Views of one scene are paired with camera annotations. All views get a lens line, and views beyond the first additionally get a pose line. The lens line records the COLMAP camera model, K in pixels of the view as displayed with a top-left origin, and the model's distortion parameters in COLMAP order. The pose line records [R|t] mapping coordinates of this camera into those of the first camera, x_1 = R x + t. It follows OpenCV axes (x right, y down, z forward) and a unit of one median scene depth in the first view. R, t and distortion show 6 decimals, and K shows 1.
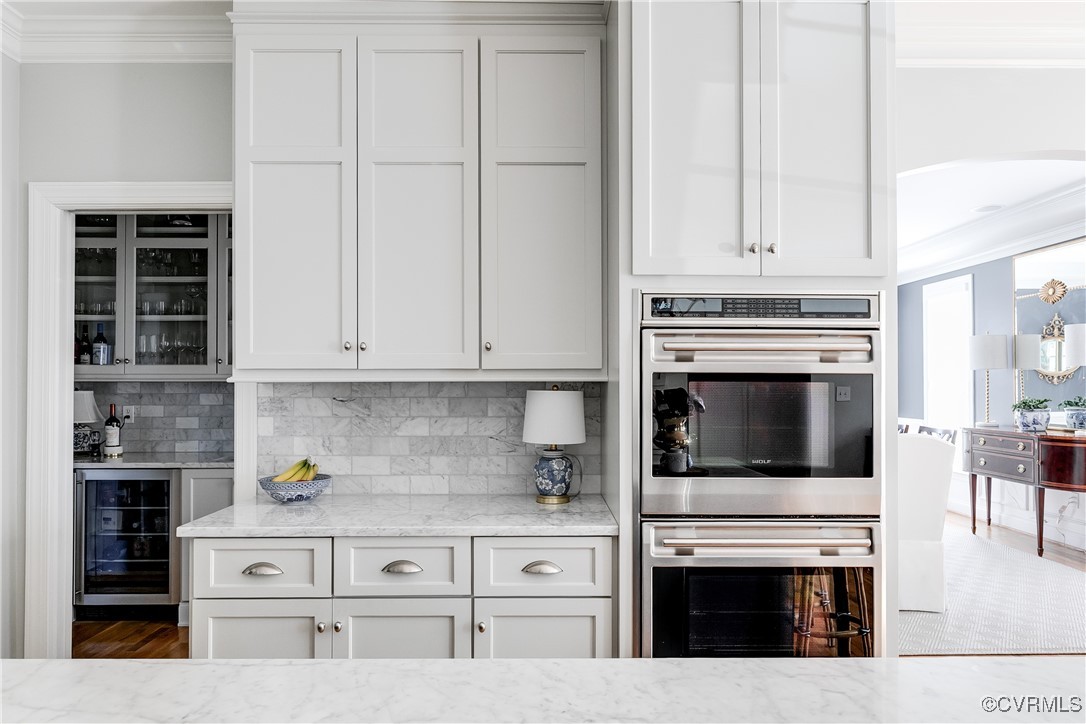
lens RADIAL K [[757.5, 0, 543.0], [0, 757.5, 365.8], [0, 0, 1]] dist [0.002710, 0.000059]
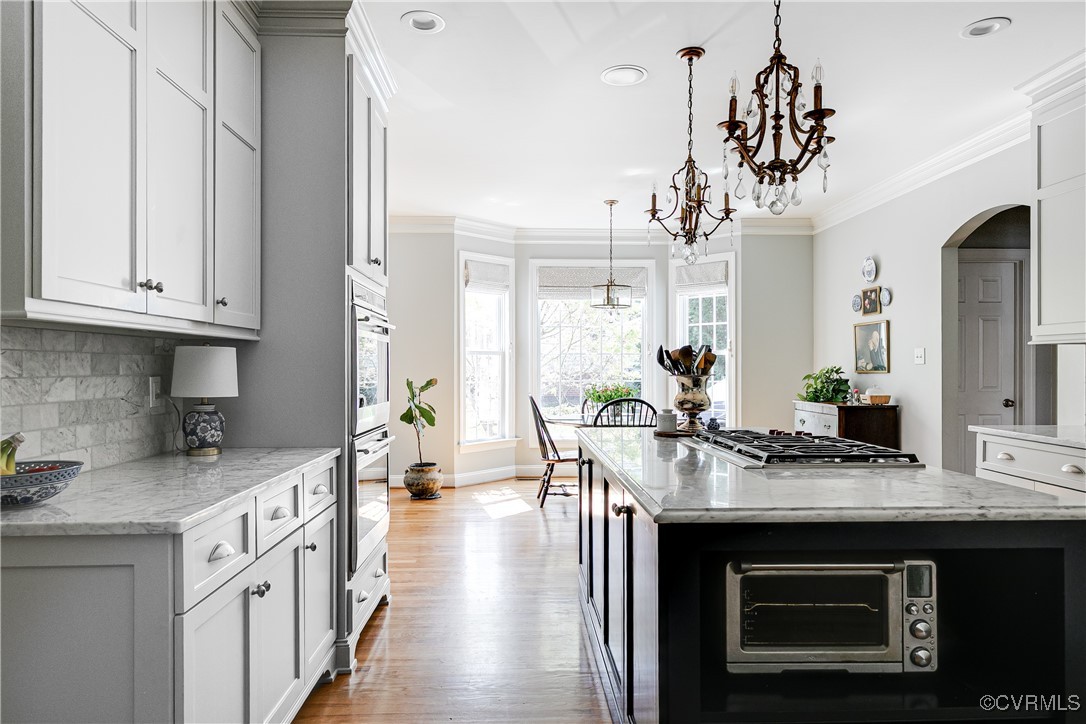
lens RADIAL K [[683.9, 0, 541.6], [0, 683.9, 364.8], [0, 0, 1]] dist [-0.003404, -0.000557]
pose [[-0.023420, 0.003226, 0.999721, -0.877786], [-0.014568, 0.999888, -0.003568, 0.050548], [-0.999620, -0.014648, -0.023370, 0.528815]]
